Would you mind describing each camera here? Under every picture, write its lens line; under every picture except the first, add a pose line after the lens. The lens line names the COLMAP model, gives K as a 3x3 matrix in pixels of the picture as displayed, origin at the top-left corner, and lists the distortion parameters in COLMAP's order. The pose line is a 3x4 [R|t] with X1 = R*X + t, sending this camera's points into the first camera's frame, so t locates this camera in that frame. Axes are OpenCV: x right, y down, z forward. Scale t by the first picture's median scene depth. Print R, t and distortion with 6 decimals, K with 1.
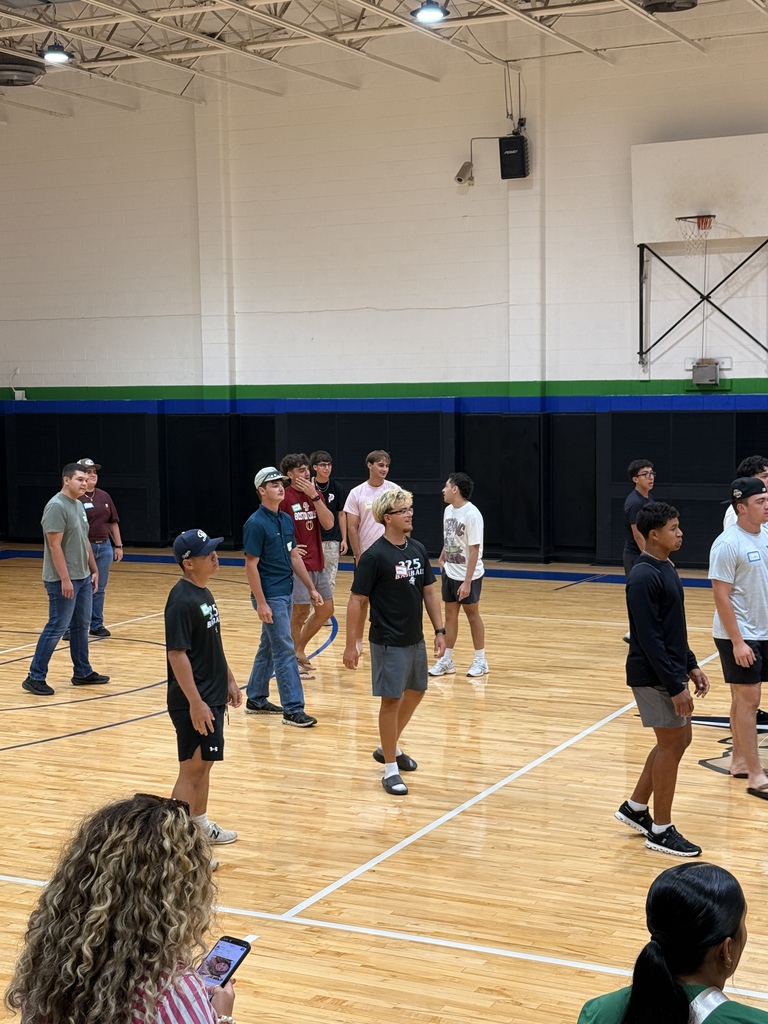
lens RADIAL K [[1617.0, 0, 384.0], [0, 1617.0, 512.0], [0, 0, 1]] dist [0.126005, -0.024634]
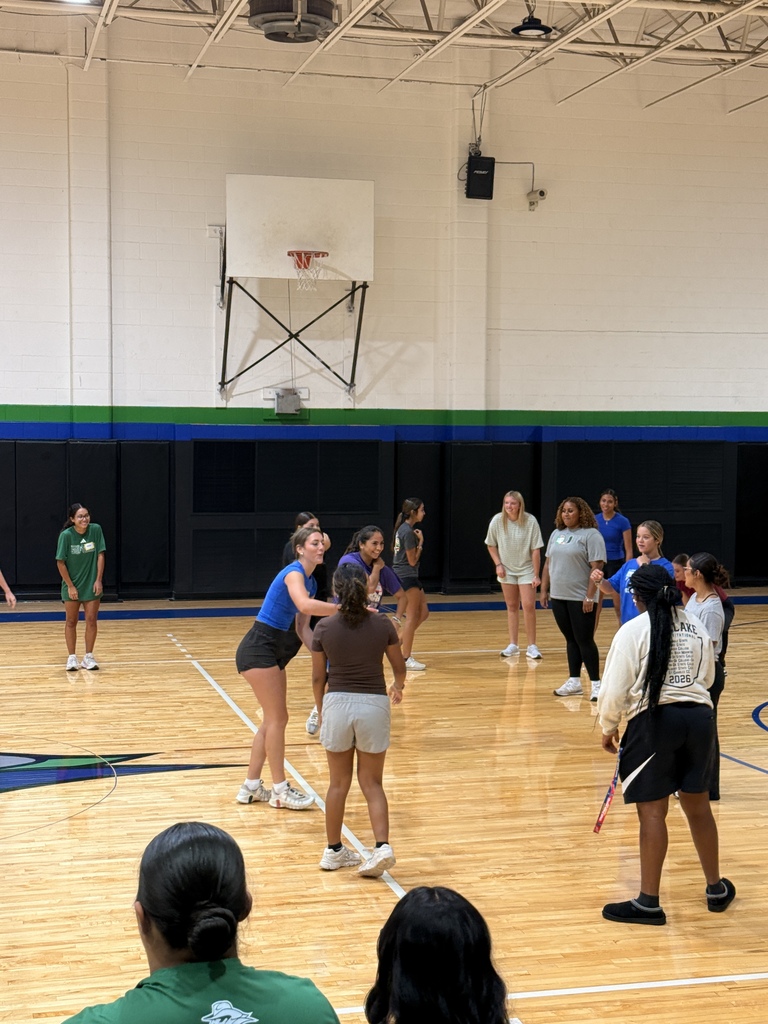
lens RADIAL K [[1617.0, 0, 384.0], [0, 1617.0, 512.0], [0, 0, 1]] dist [0.126005, -0.024634]
pose [[0.755356, -0.022820, 0.654917, -0.413564], [0.034286, 0.999401, -0.004722, -0.010858], [-0.654417, 0.026021, 0.755686, 0.203128]]
